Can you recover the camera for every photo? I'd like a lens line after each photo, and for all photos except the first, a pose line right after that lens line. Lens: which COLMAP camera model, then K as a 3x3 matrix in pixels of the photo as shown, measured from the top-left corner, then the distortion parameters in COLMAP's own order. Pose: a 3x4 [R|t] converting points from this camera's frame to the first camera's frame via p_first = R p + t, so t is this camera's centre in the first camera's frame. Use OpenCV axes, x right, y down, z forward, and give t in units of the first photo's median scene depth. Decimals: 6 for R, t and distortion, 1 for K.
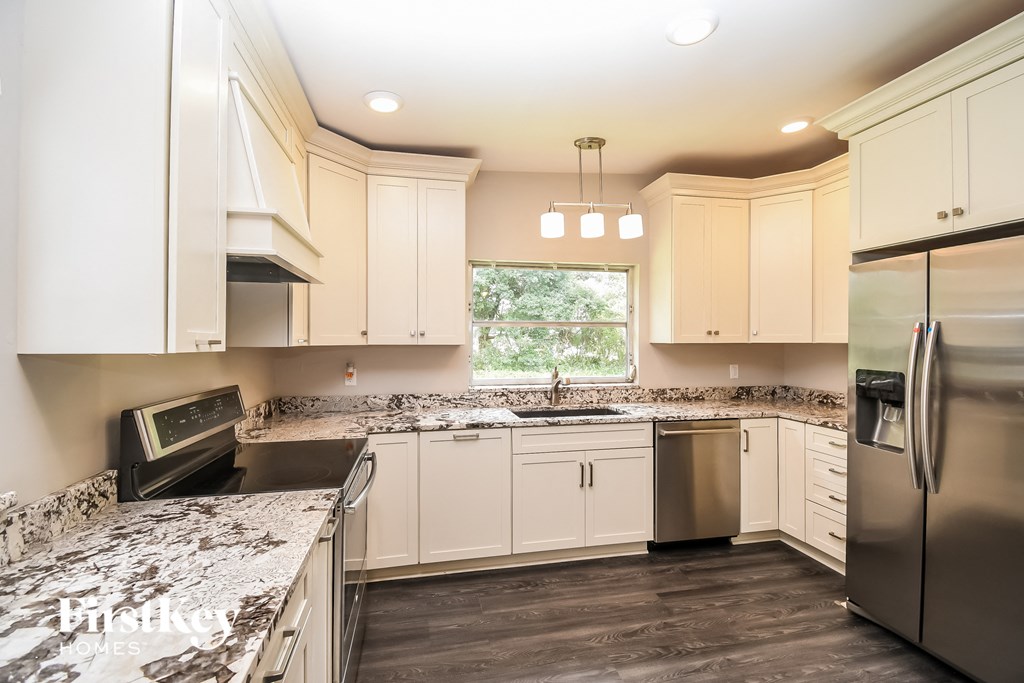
lens RADIAL K [[454.9, 0, 509.9], [0, 454.9, 332.6], [0, 0, 1]] dist [0.003438, -0.015444]
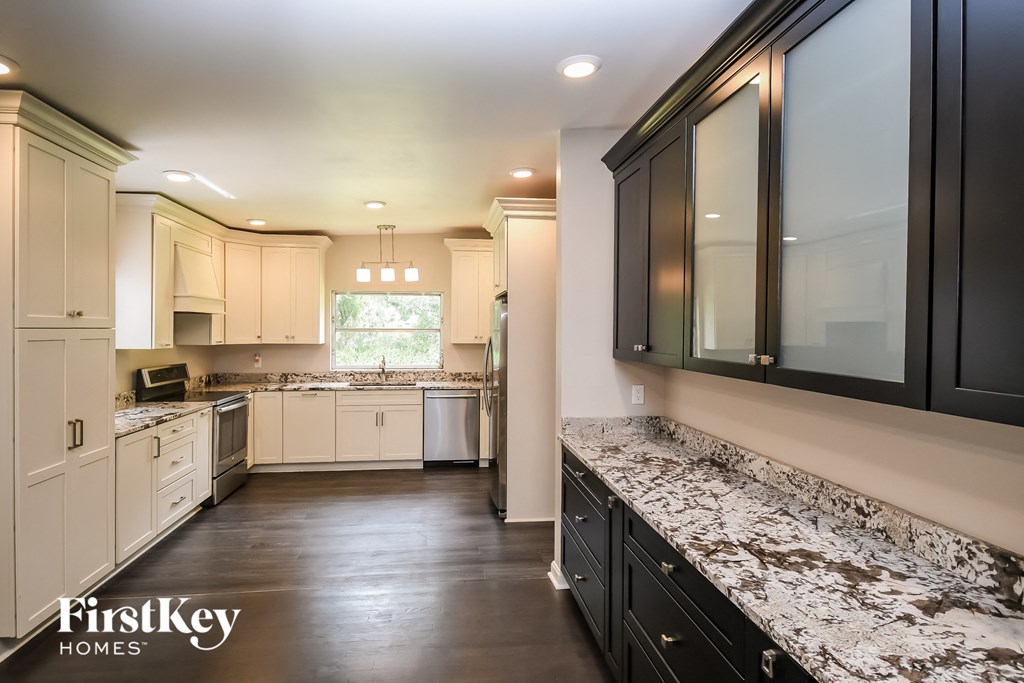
lens RADIAL K [[547.5, 0, 498.0], [0, 547.5, 331.8], [0, 0, 1]] dist [-0.000596, -0.000341]
pose [[0.995777, 0.005864, -0.091622, 0.776244], [-0.004167, 0.999816, 0.018706, -0.060548], [0.091715, -0.018245, 0.995618, -1.003018]]
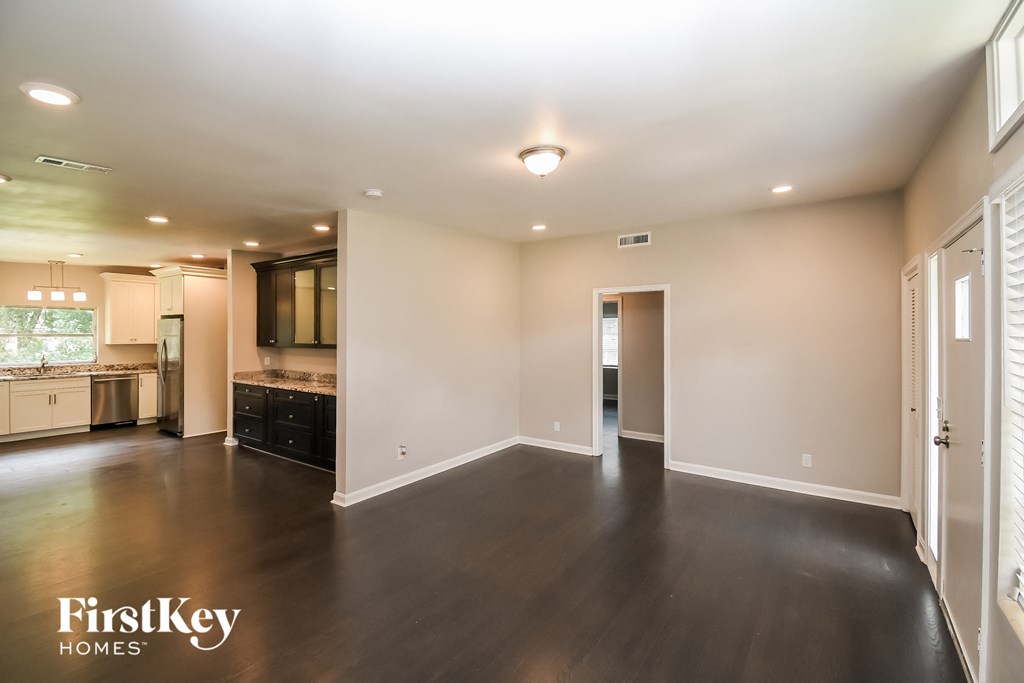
lens RADIAL K [[454.9, 0, 509.9], [0, 454.9, 332.6], [0, 0, 1]] dist [0.003438, -0.015444]
pose [[0.729146, 0.001684, 0.684356, 0.296129], [-0.009948, 0.999917, 0.008138, -0.084965], [-0.684286, -0.012741, 0.729102, -2.330926]]
